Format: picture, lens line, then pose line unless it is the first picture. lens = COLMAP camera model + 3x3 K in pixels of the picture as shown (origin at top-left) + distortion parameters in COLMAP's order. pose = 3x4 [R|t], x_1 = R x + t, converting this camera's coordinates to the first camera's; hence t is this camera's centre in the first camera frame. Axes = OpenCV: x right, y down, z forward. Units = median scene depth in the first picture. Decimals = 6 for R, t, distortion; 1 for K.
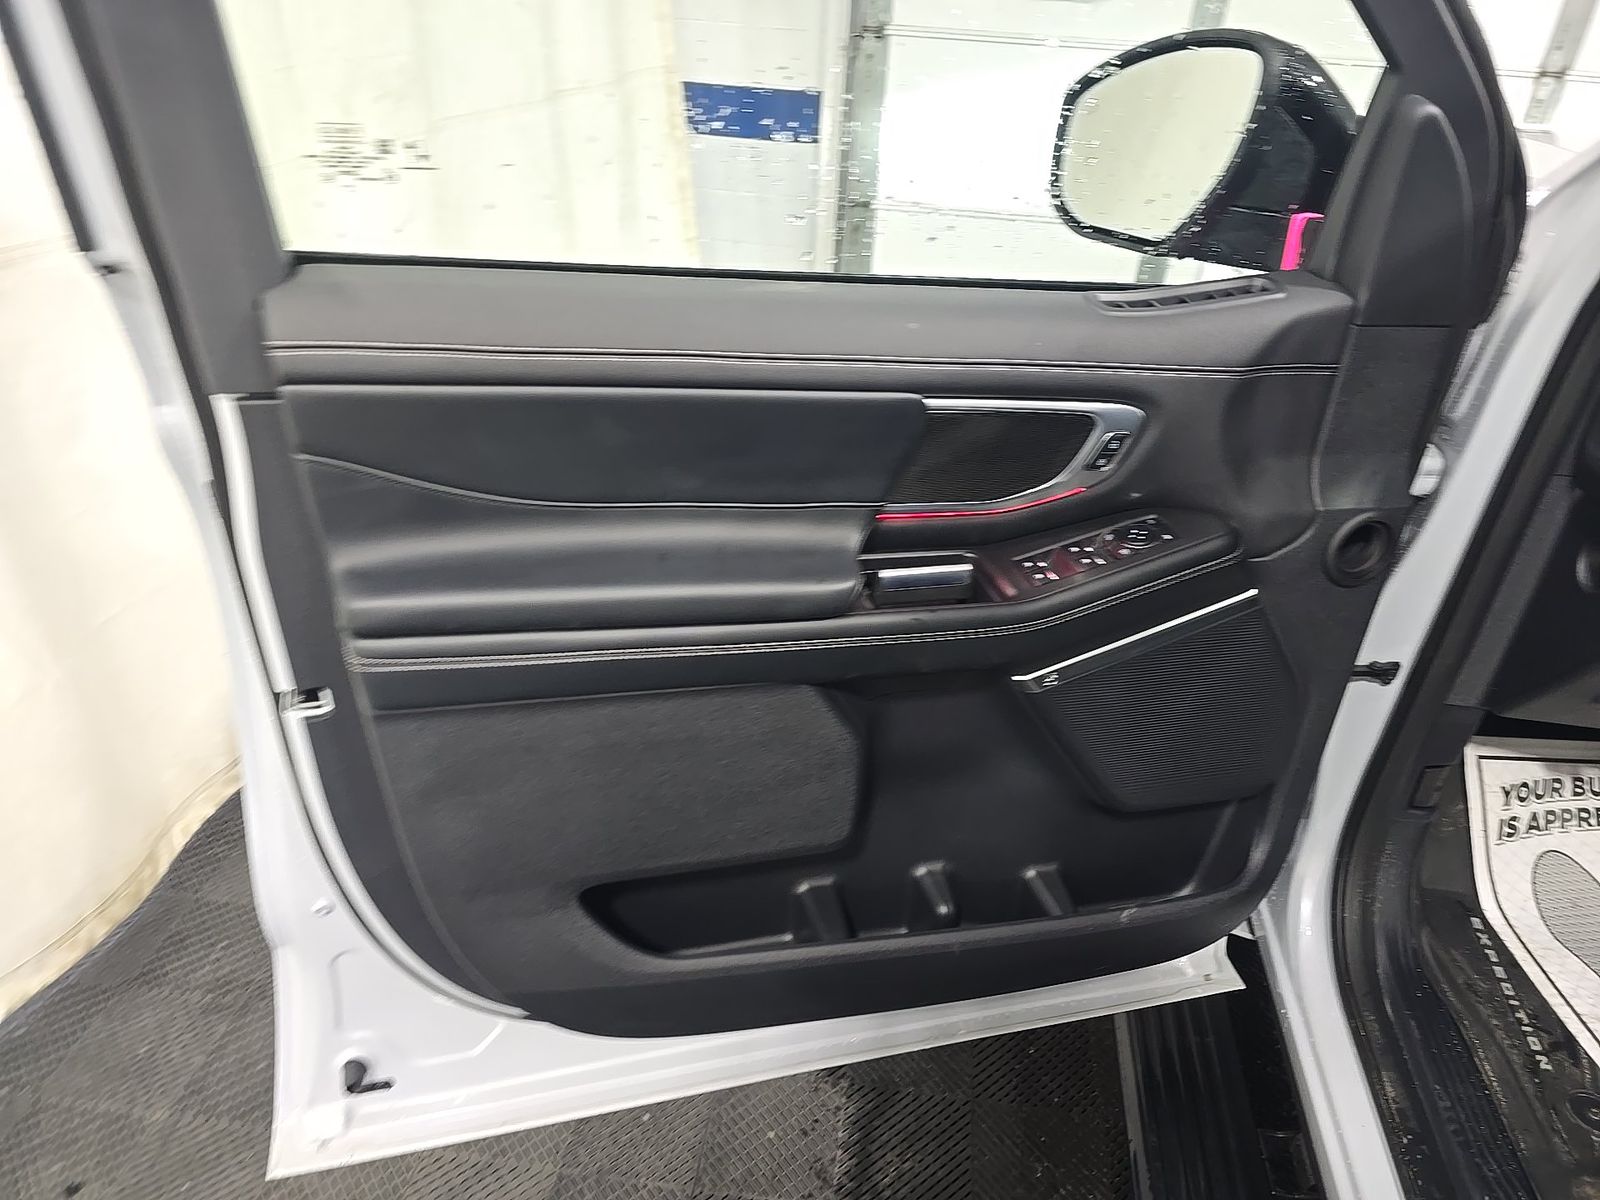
lens RADIAL K [[1071.7, 0, 817.2], [0, 1071.7, 600.4], [0, 0, 1]] dist [0.058198, -0.054162]
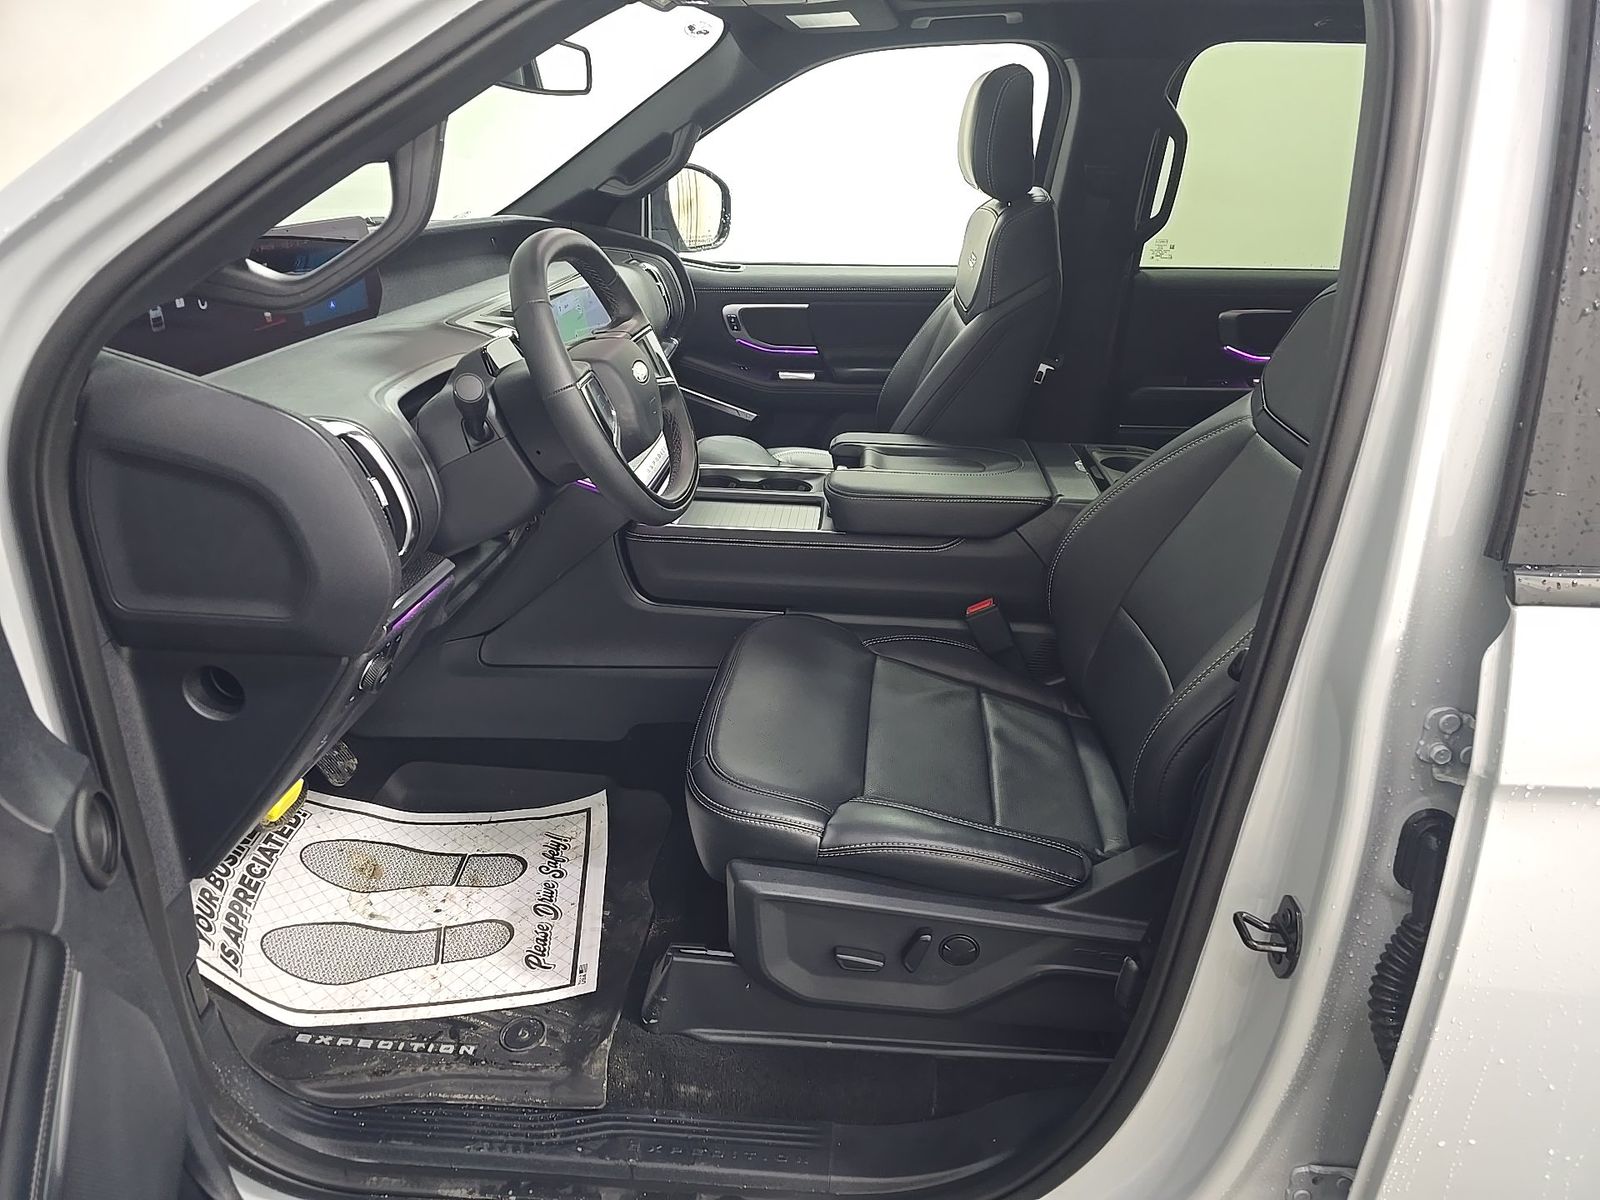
lens RADIAL K [[1071.7, 0, 817.2], [0, 1071.7, 600.4], [0, 0, 1]] dist [0.058198, -0.054162]
pose [[-0.081908, -0.451782, 0.888360, -0.131982], [0.483985, 0.761167, 0.431721, -0.220738], [-0.871235, 0.465314, 0.156310, 0.292300]]
